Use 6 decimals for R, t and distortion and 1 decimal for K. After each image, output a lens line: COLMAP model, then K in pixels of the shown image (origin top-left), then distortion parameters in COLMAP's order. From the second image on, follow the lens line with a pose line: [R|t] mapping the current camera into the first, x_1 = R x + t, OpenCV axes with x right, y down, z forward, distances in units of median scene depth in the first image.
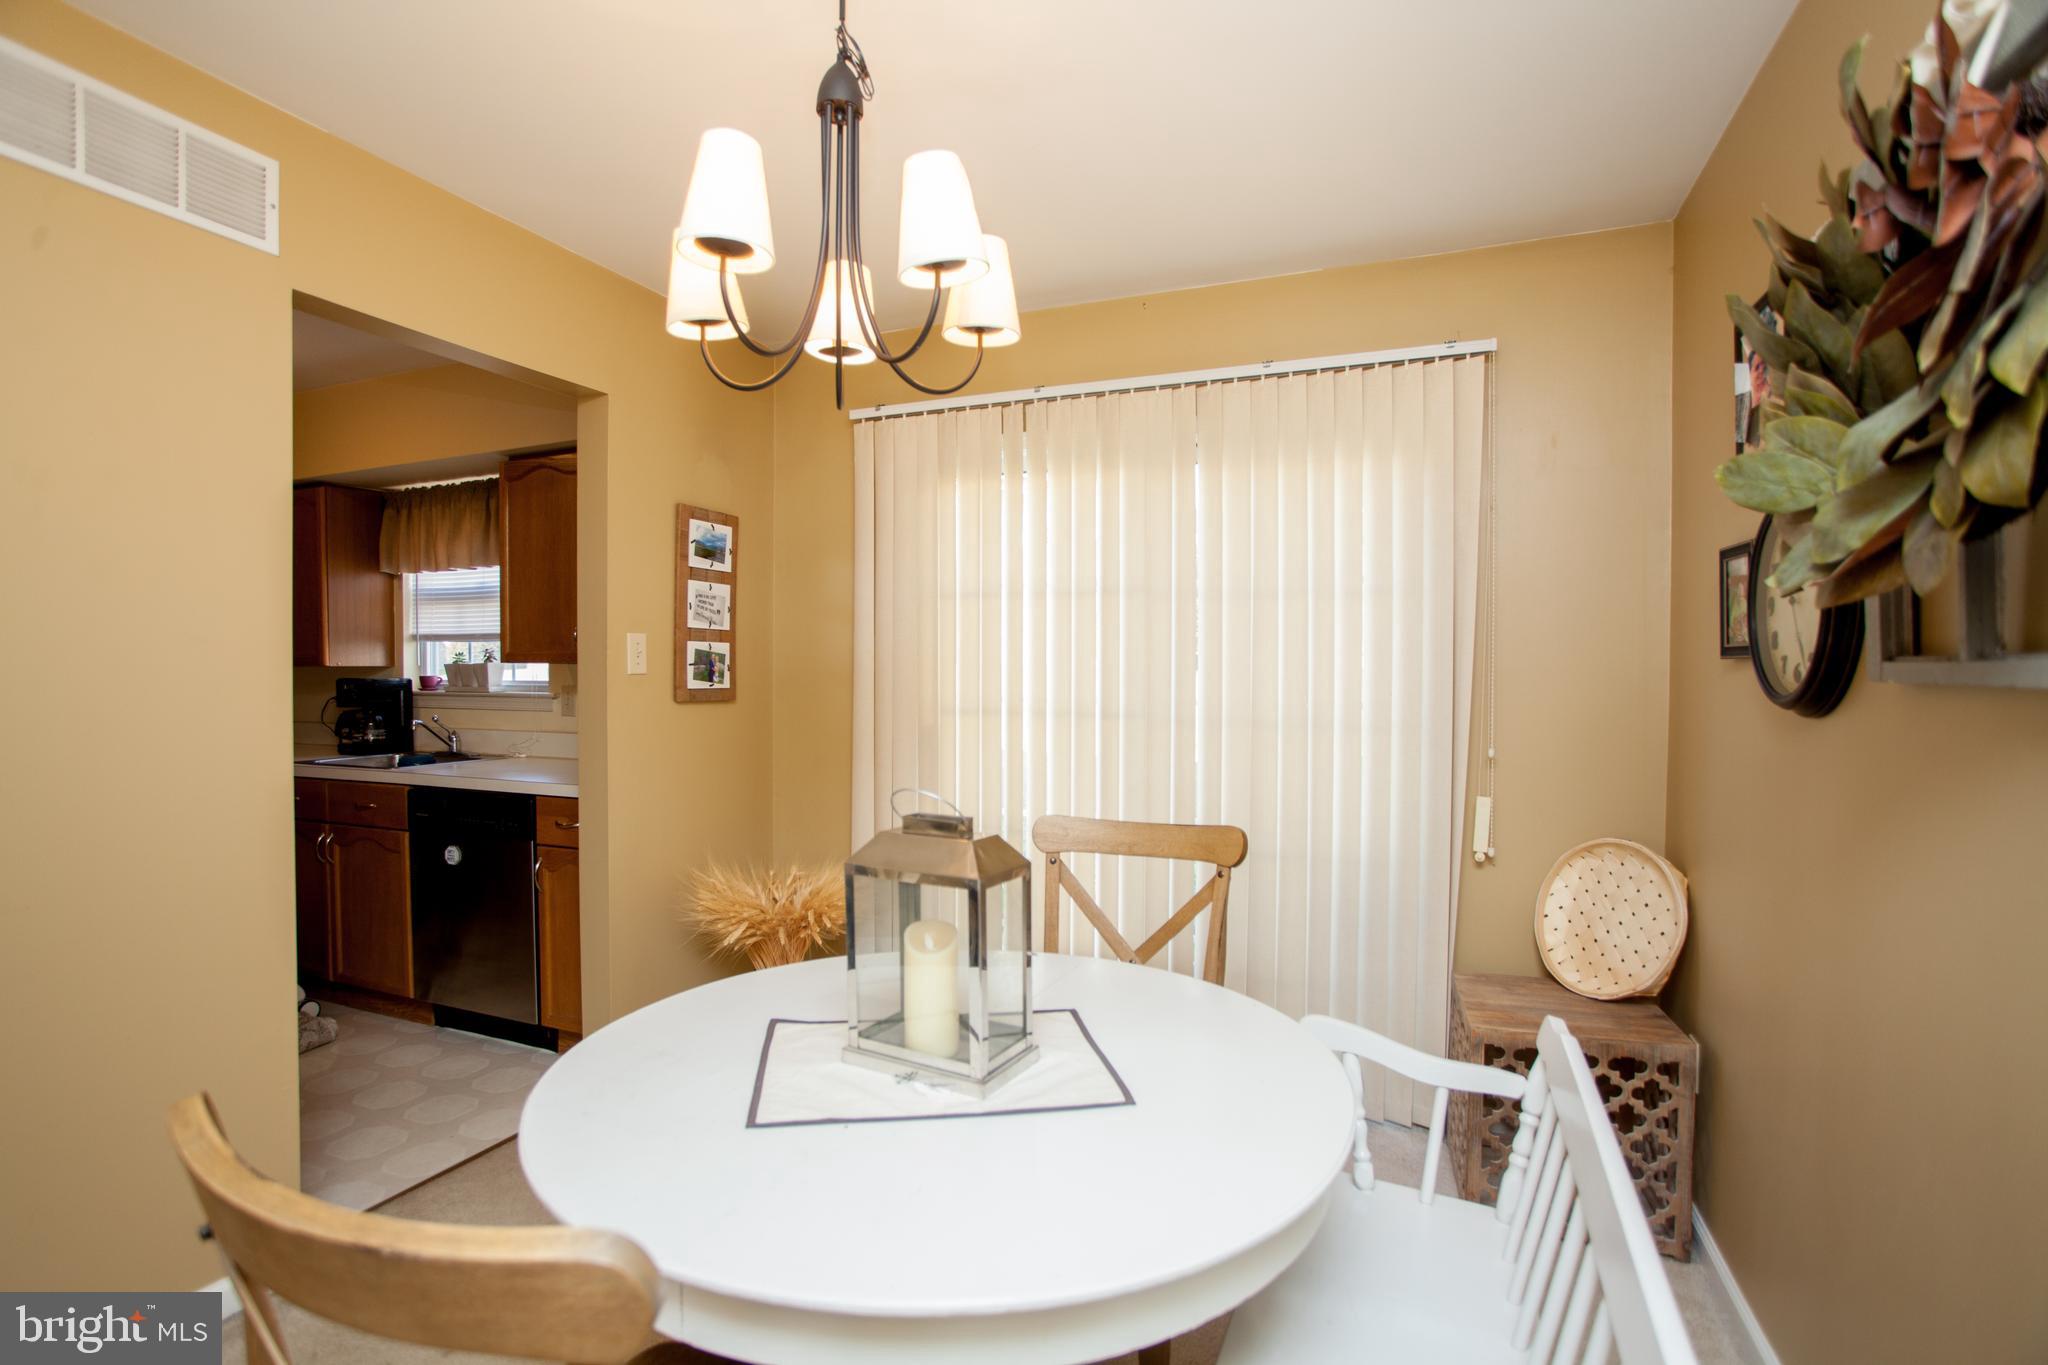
lens RADIAL K [[978.2, 0, 1002.9], [0, 978.2, 690.3], [0, 0, 1]] dist [-0.068559, 0.033218]
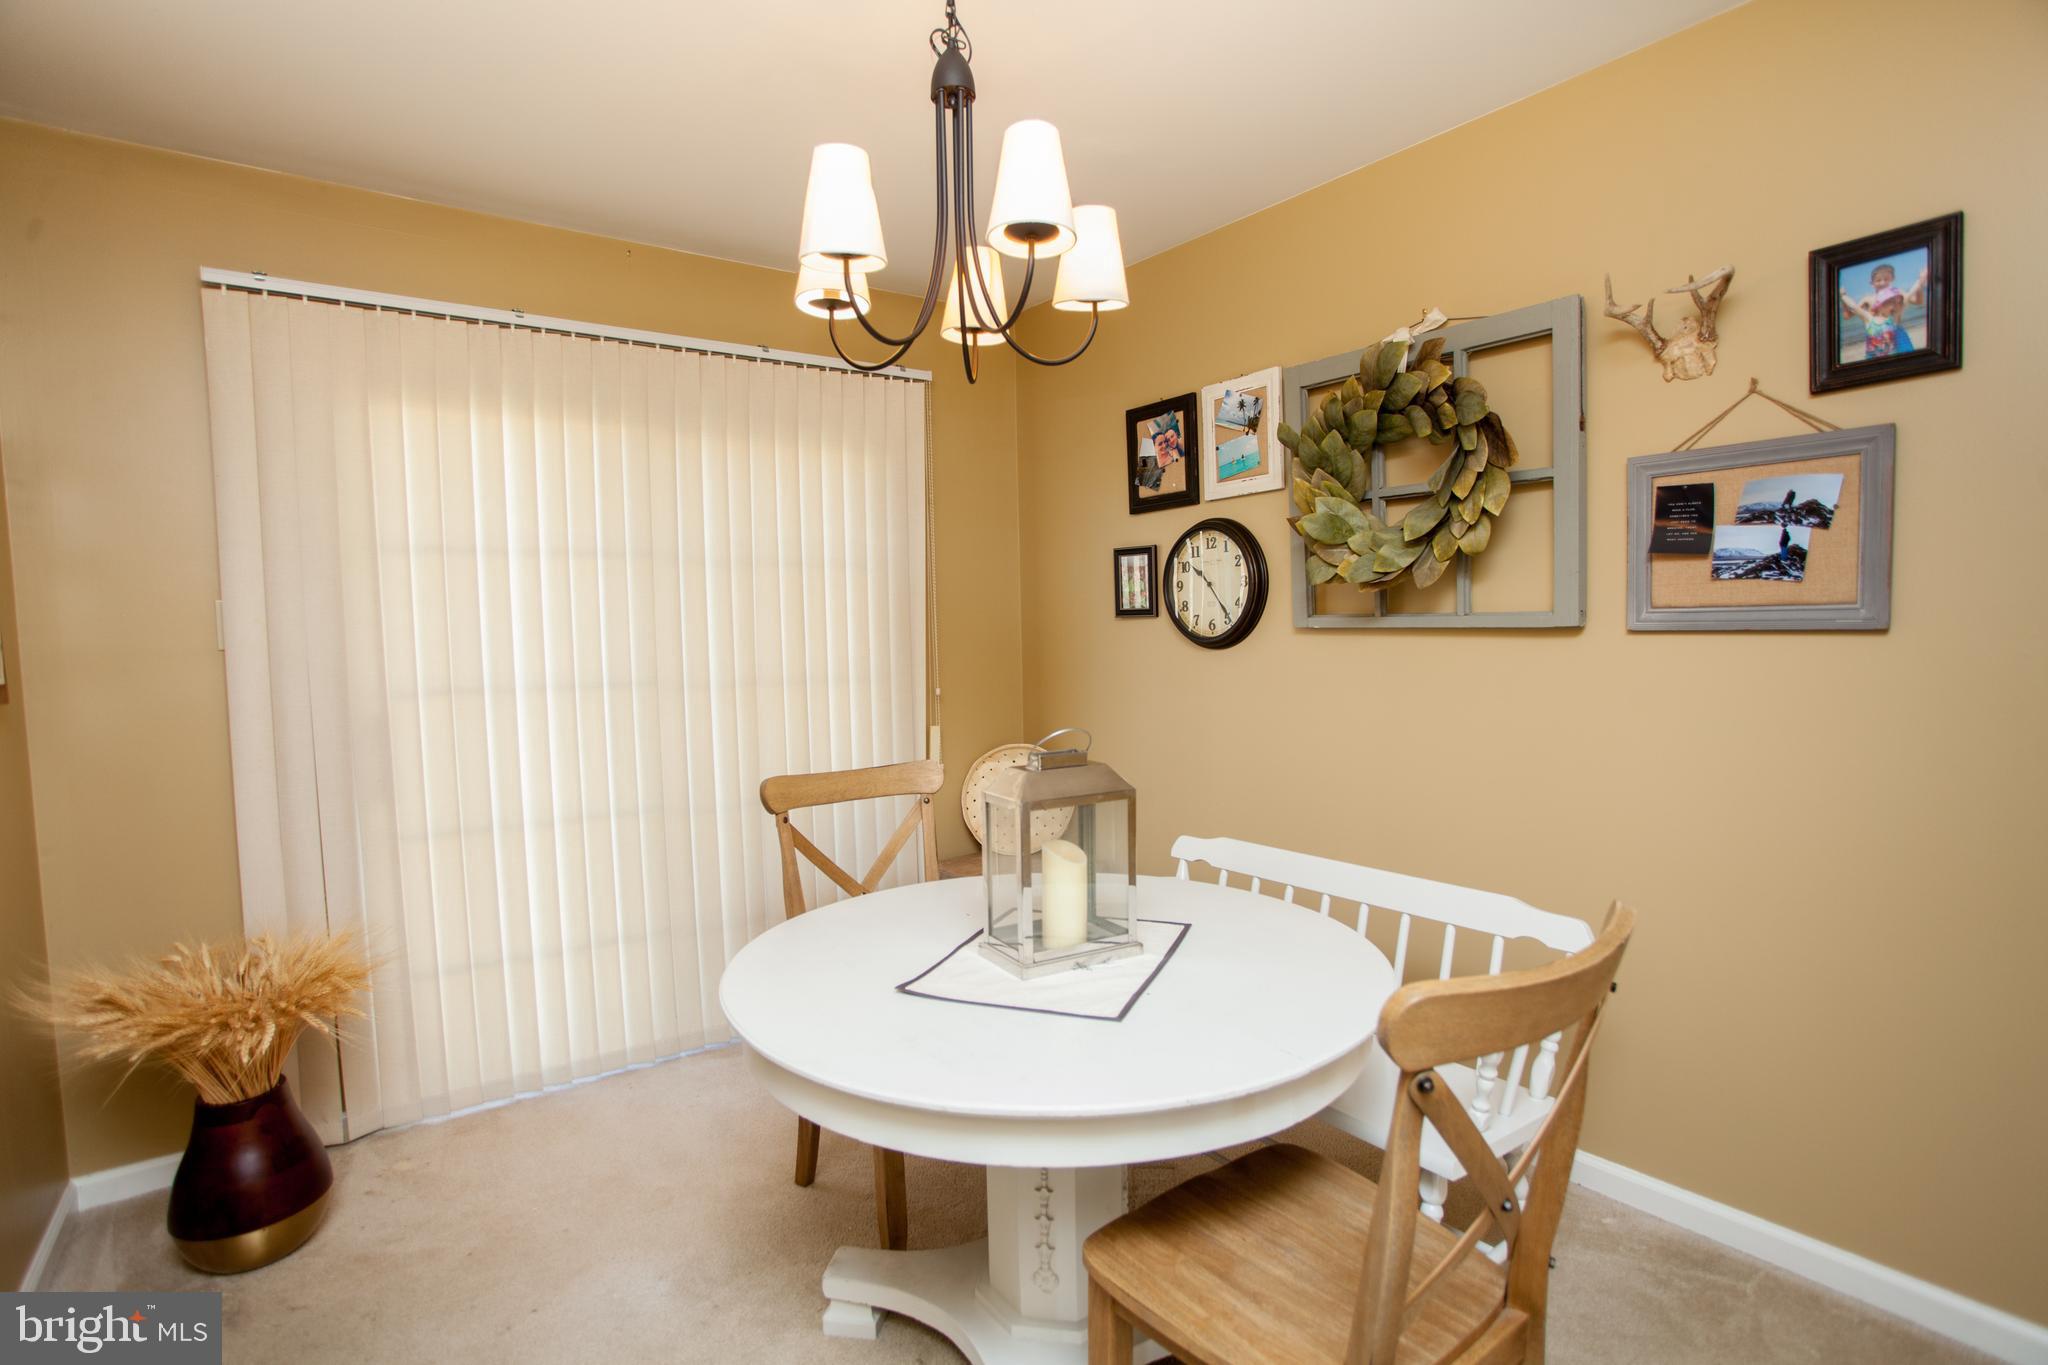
lens RADIAL K [[996.0, 0, 1008.6], [0, 996.0, 688.9], [0, 0, 1]] dist [-0.071081, 0.030750]
pose [[0.508387, -0.068041, 0.858437, -0.806819], [0.040933, 0.997656, 0.054835, -0.012248], [-0.860155, 0.007261, 0.509980, 0.305006]]
